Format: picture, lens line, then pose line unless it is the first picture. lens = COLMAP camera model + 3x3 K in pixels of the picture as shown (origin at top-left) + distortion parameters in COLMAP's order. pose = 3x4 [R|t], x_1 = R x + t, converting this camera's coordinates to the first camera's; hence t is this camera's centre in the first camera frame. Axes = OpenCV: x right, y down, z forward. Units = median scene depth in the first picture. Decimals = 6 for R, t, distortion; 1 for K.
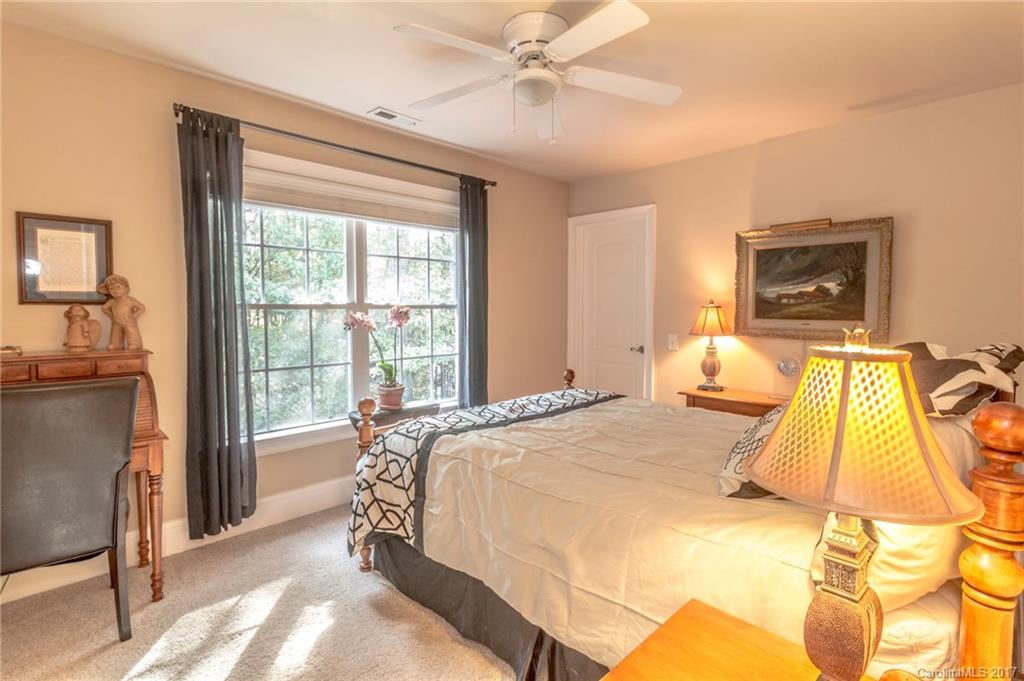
lens RADIAL K [[489.1, 0, 515.5], [0, 489.1, 336.7], [0, 0, 1]] dist [-0.002916, -0.001686]
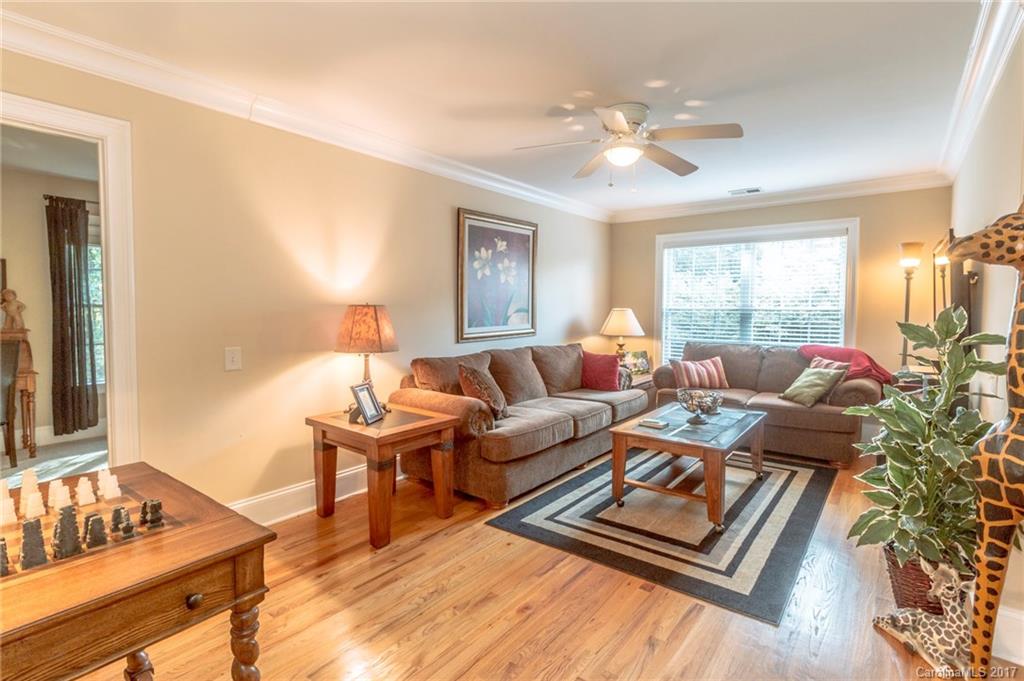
lens RADIAL K [[489.1, 0, 508.3], [0, 489.1, 336.8], [0, 0, 1]] dist [-0.002916, -0.001686]
pose [[0.993418, -0.005143, 0.114429, 0.818161], [0.005490, 0.999981, -0.002712, 0.068170], [-0.114412, 0.003322, 0.993428, -1.008352]]
